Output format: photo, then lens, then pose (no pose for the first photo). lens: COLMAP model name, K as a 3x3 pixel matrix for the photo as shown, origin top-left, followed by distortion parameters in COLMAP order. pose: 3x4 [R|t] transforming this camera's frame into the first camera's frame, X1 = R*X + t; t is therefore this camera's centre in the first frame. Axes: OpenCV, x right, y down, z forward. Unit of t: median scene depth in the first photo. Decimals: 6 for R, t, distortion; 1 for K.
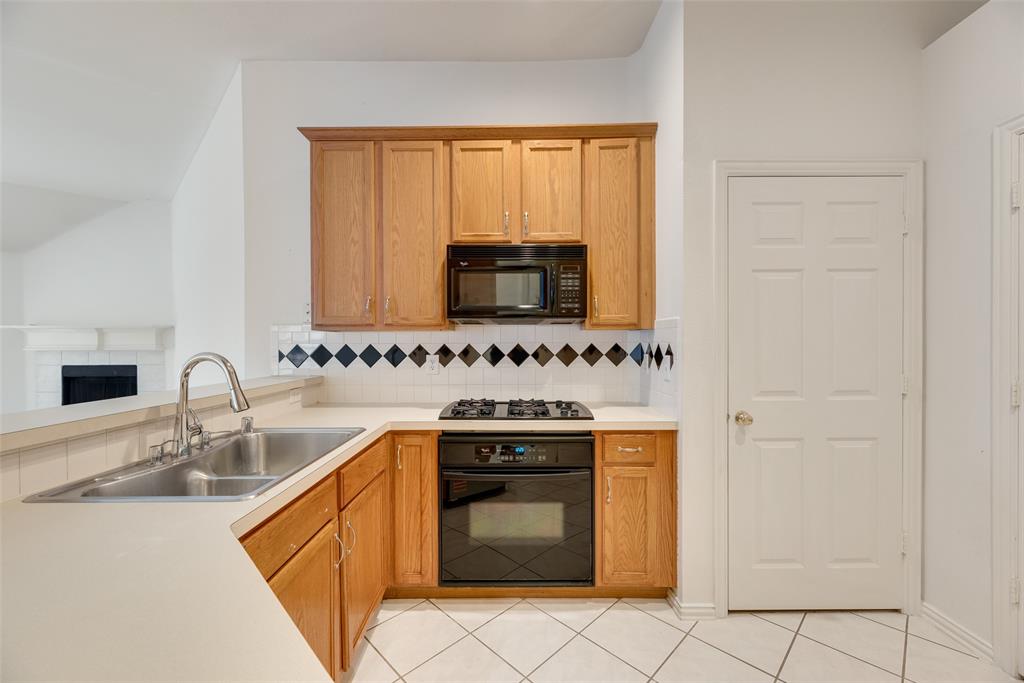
lens RADIAL K [[412.2, 0, 511.3], [0, 412.2, 343.0], [0, 0, 1]] dist [0.004249, -0.000359]
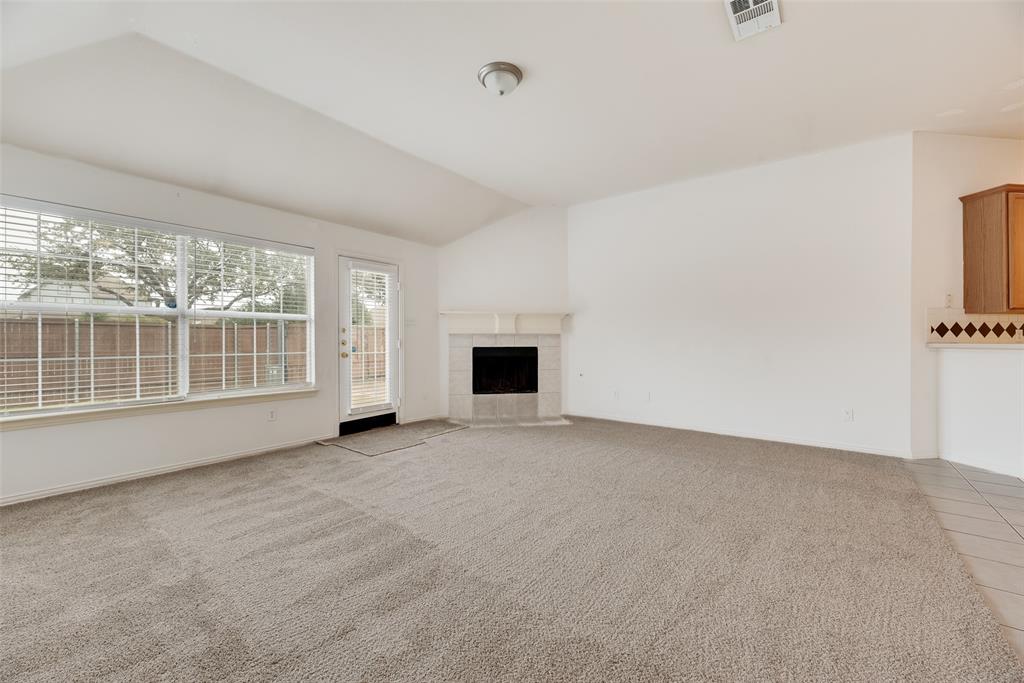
lens RADIAL K [[412.2, 0, 513.1], [0, 412.2, 339.9], [0, 0, 1]] dist [0.004249, -0.000359]
pose [[0.990265, 0.003347, 0.139155, -2.612683], [-0.002710, 0.999985, -0.004766, 0.089641], [-0.139169, 0.004343, 0.990259, -0.306280]]
